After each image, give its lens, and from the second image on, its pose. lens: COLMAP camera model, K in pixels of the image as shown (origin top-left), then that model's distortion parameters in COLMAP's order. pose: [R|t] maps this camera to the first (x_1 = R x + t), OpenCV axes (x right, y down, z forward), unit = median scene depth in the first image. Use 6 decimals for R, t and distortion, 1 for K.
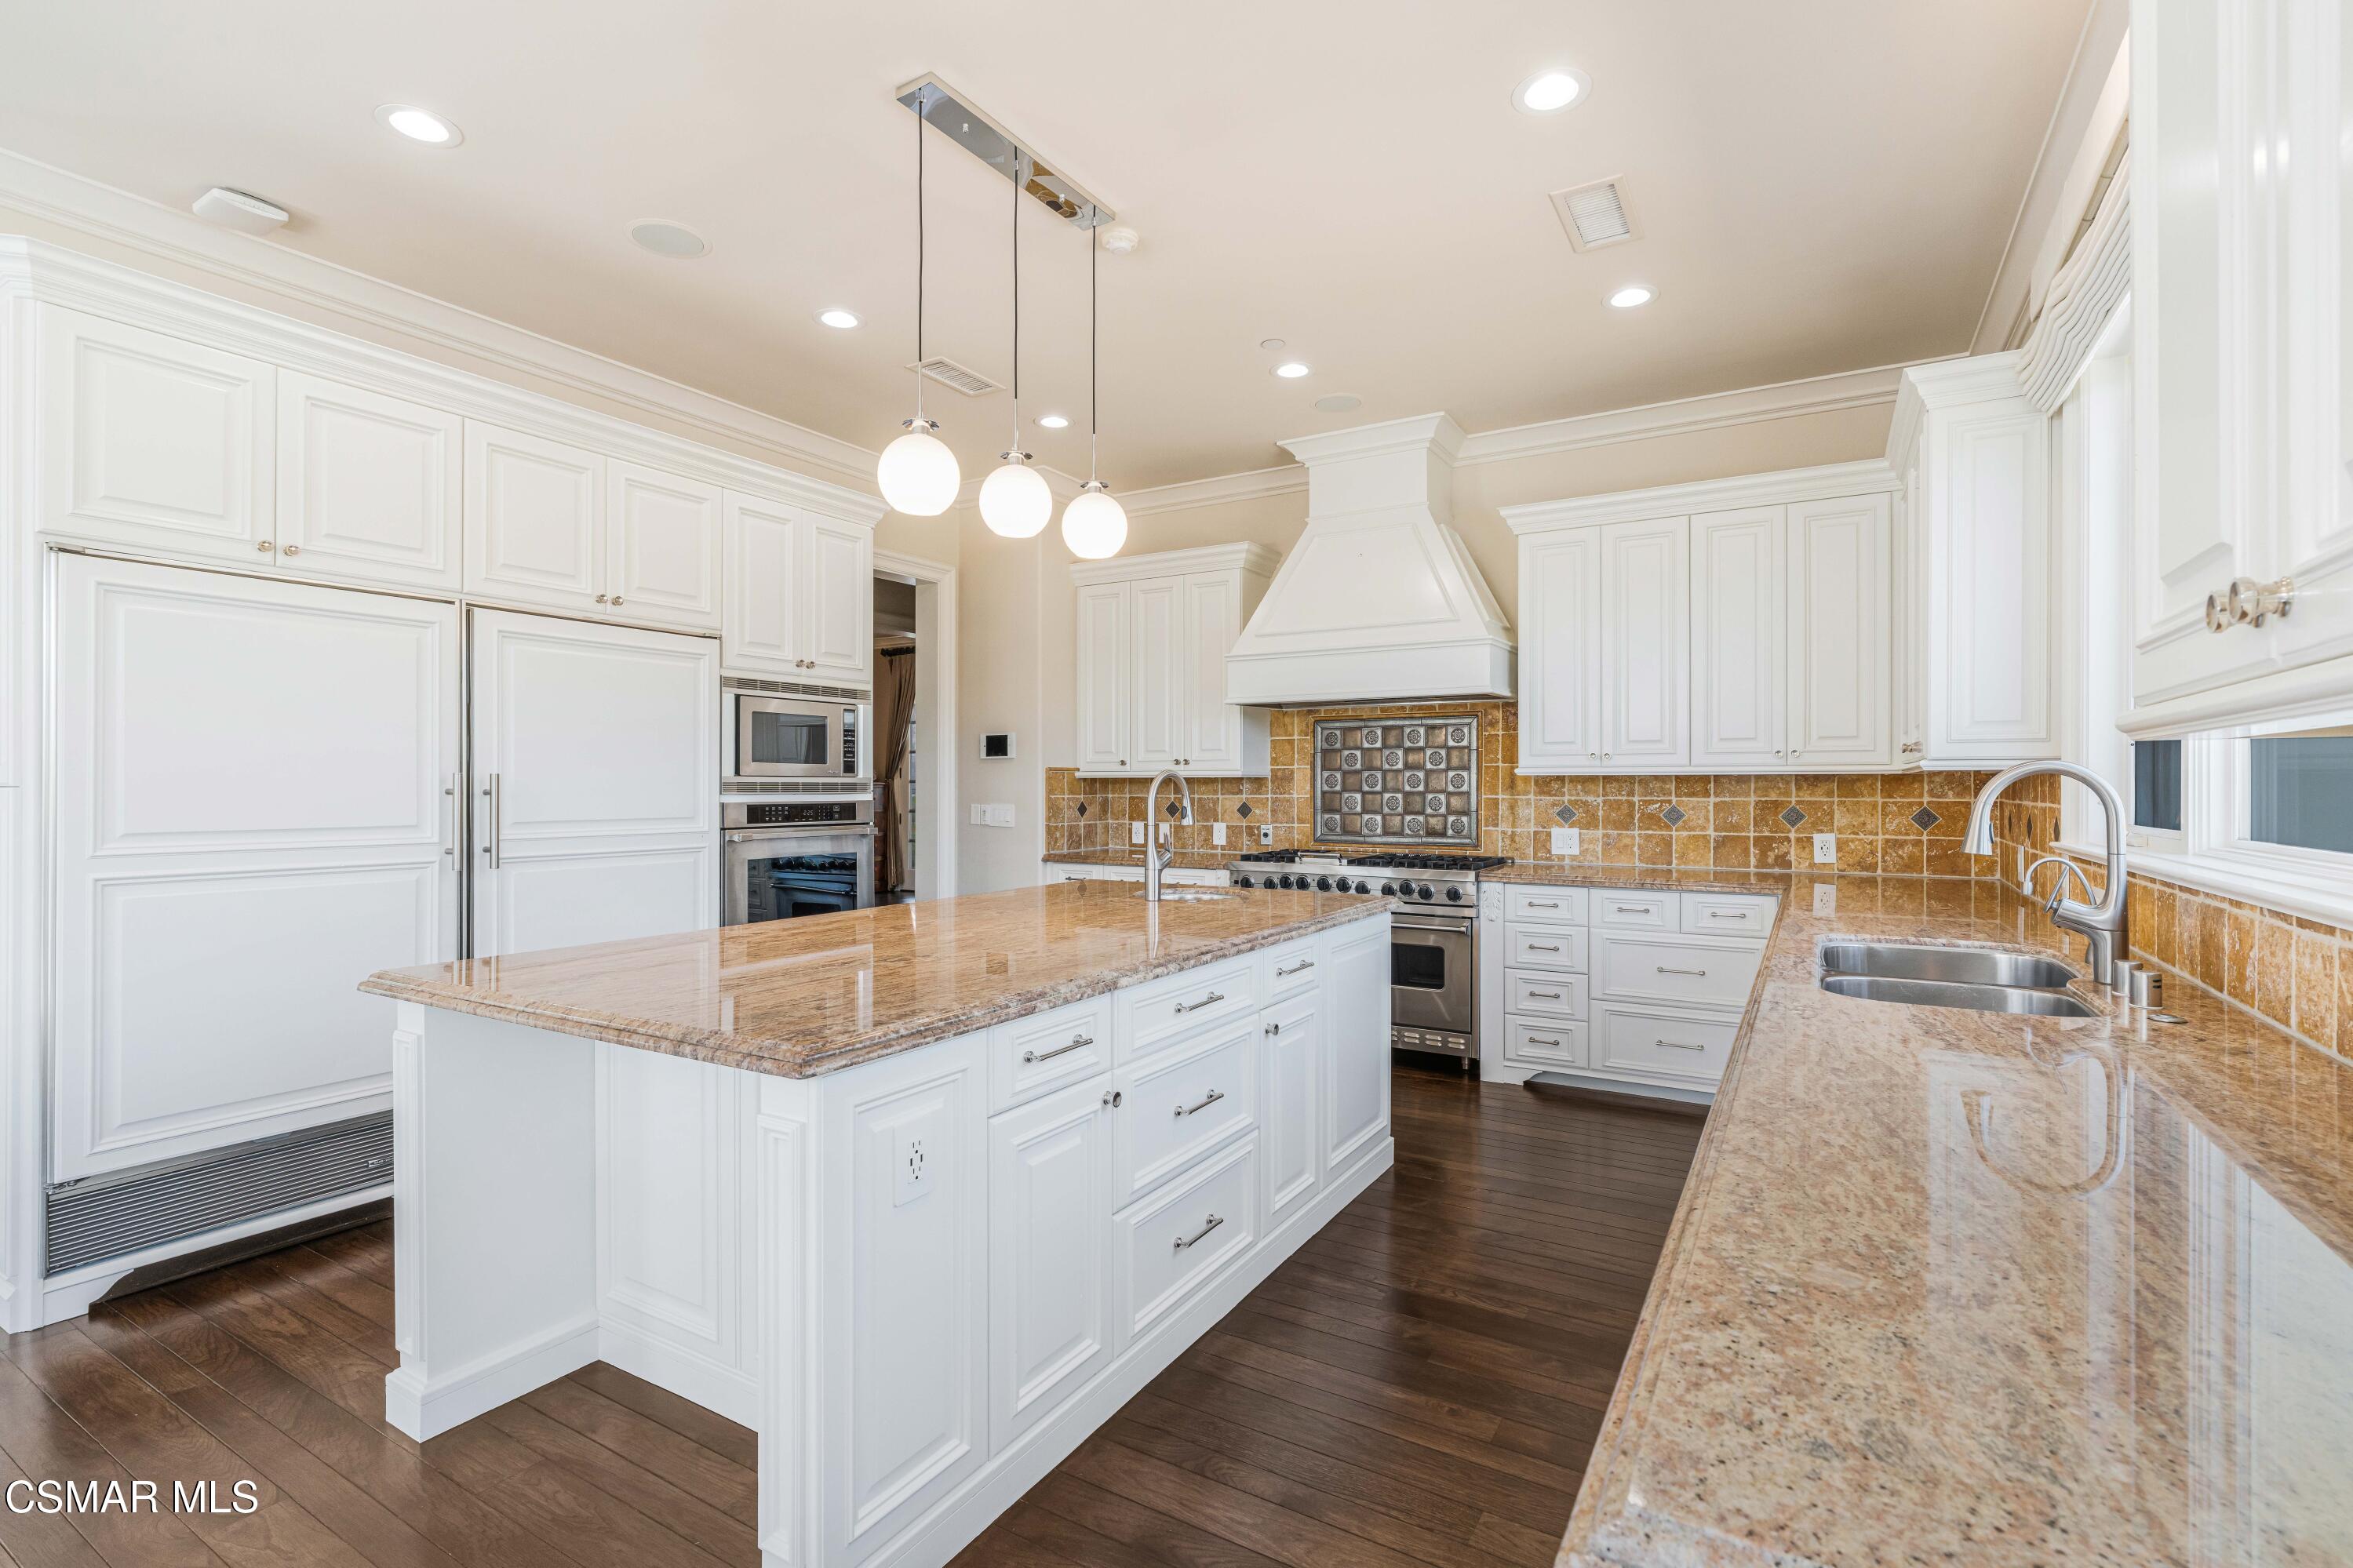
lens RADIAL K [[1068.7, 0, 1181.4], [0, 1068.7, 788.8], [0, 0, 1]] dist [-0.006593, 0.002146]
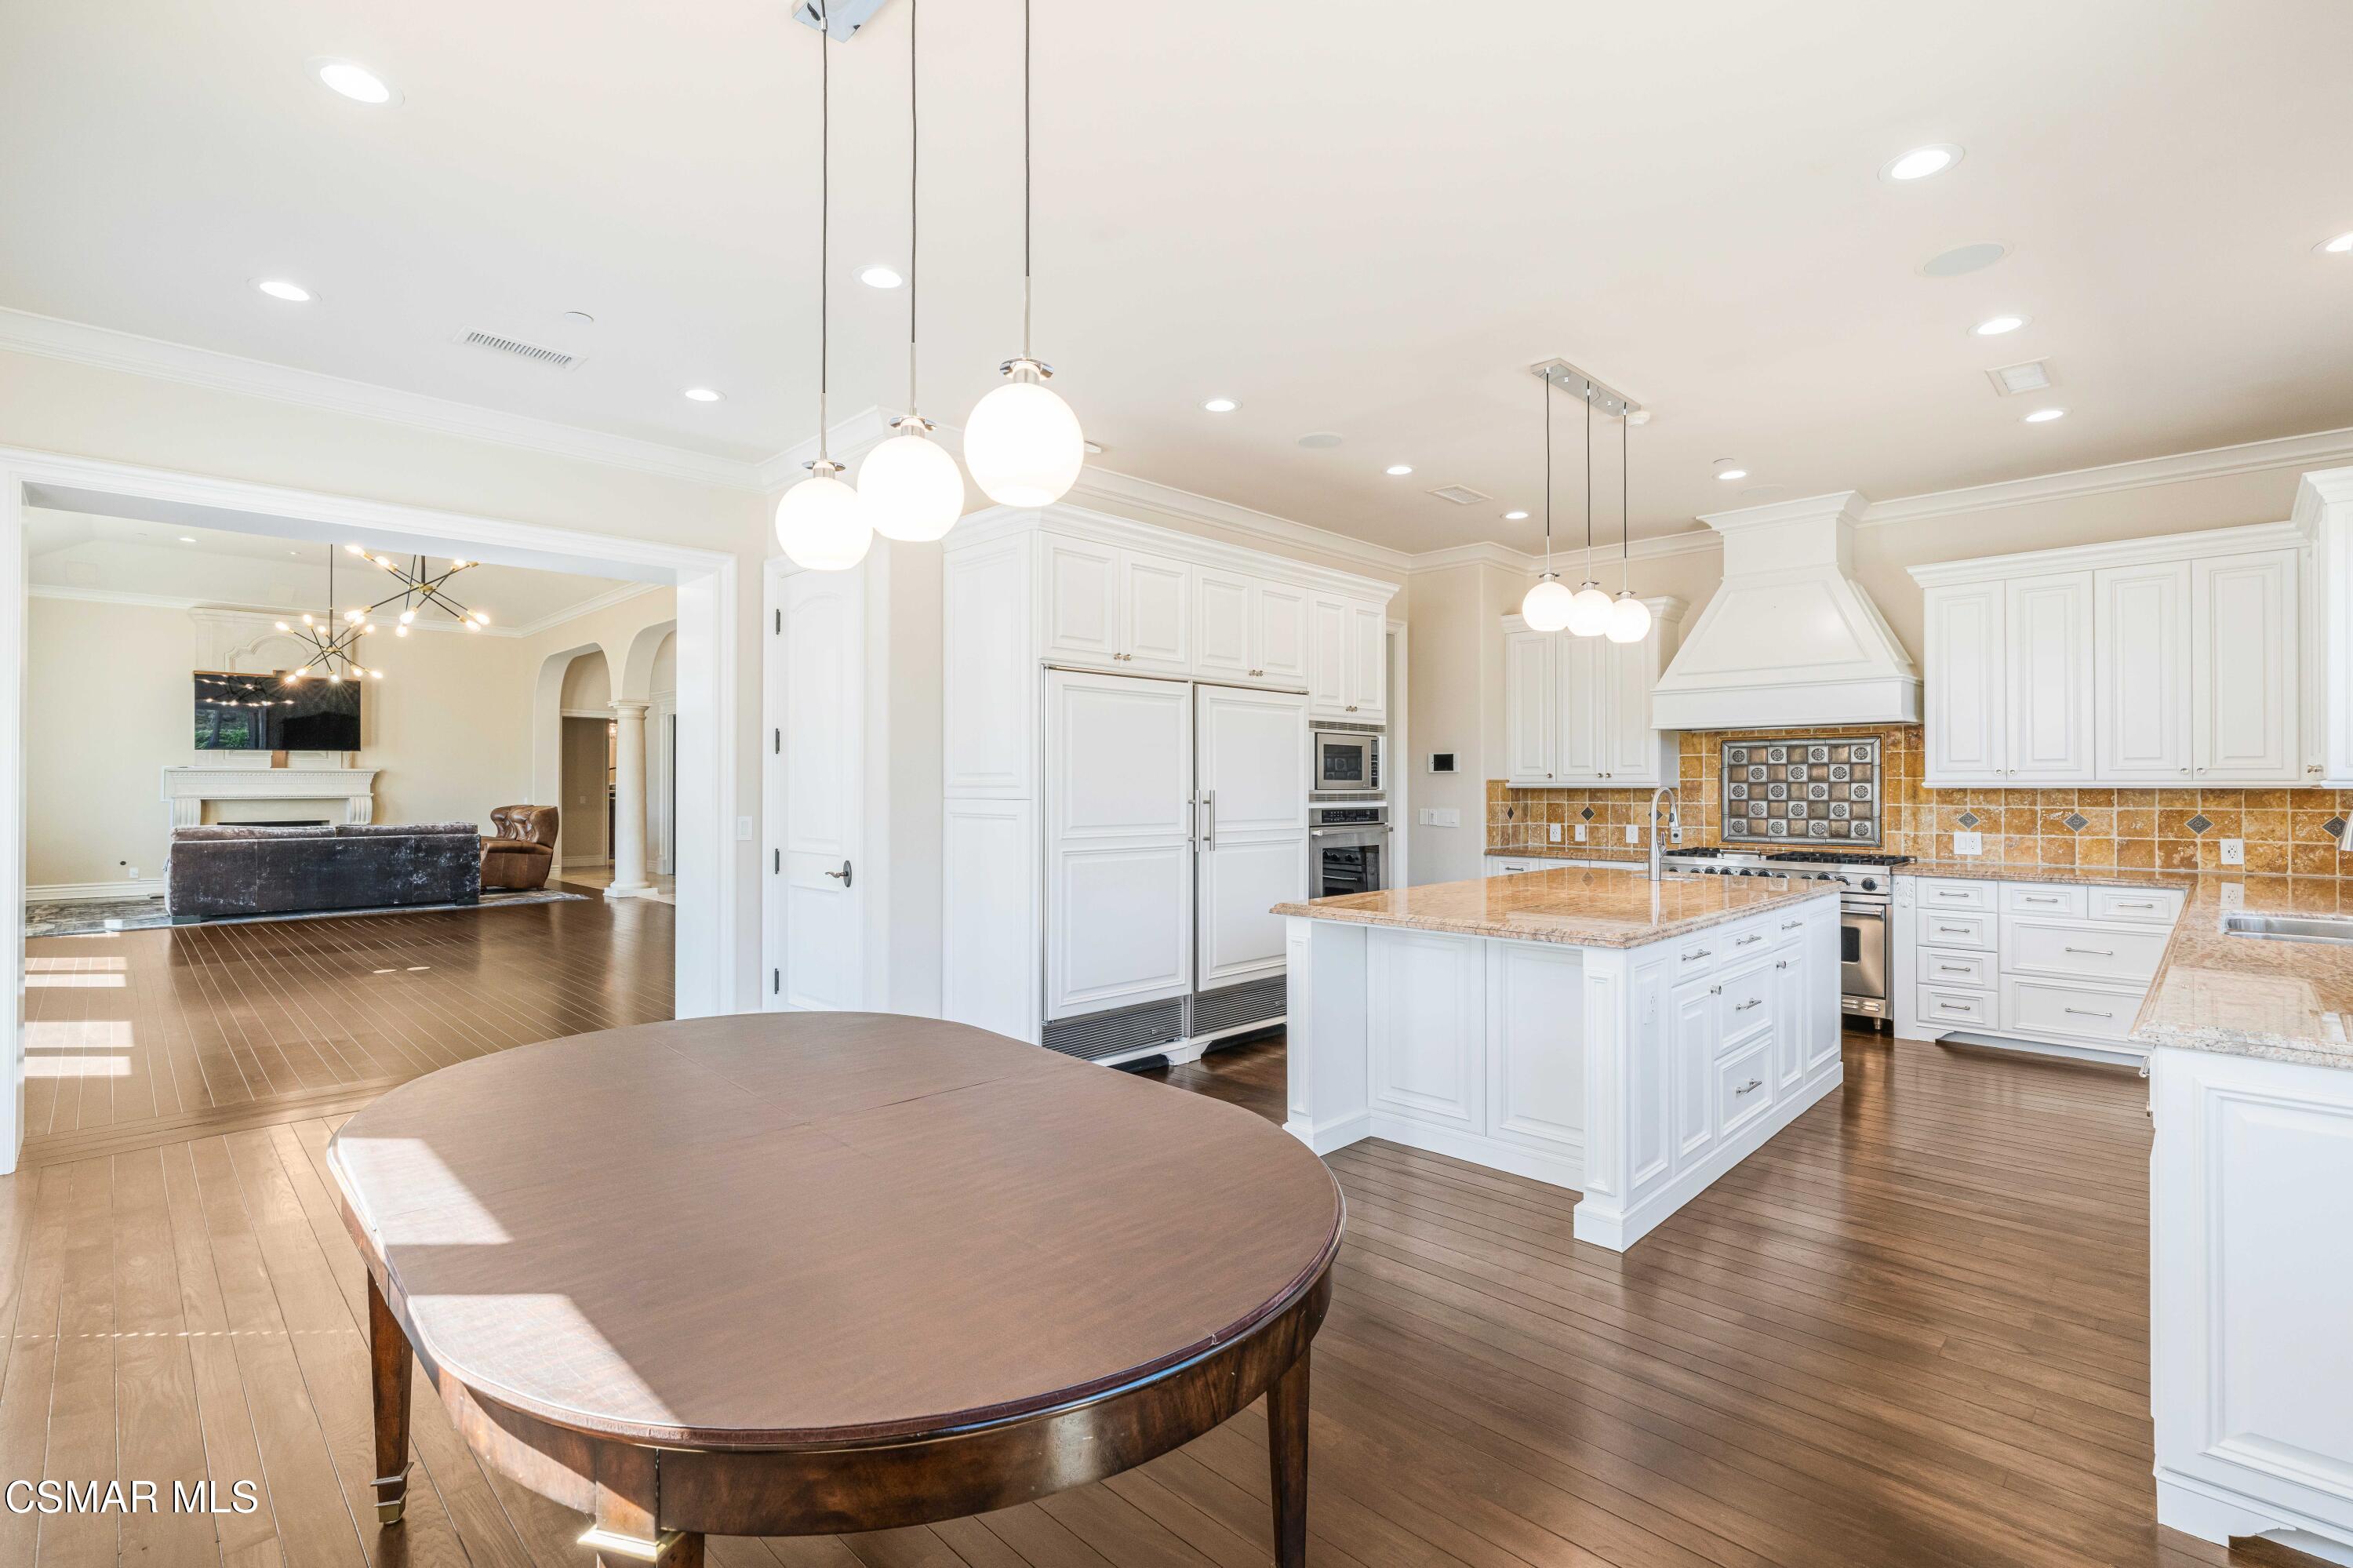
lens RADIAL K [[1068.8, 0, 1175.9], [0, 1068.8, 781.3], [0, 0, 1]] dist [-0.006593, 0.002146]
pose [[0.970850, -0.001013, -0.239686, -0.230433], [-0.000852, 0.999970, -0.007679, -0.010612], [0.239686, 0.007659, 0.970820, -0.392590]]
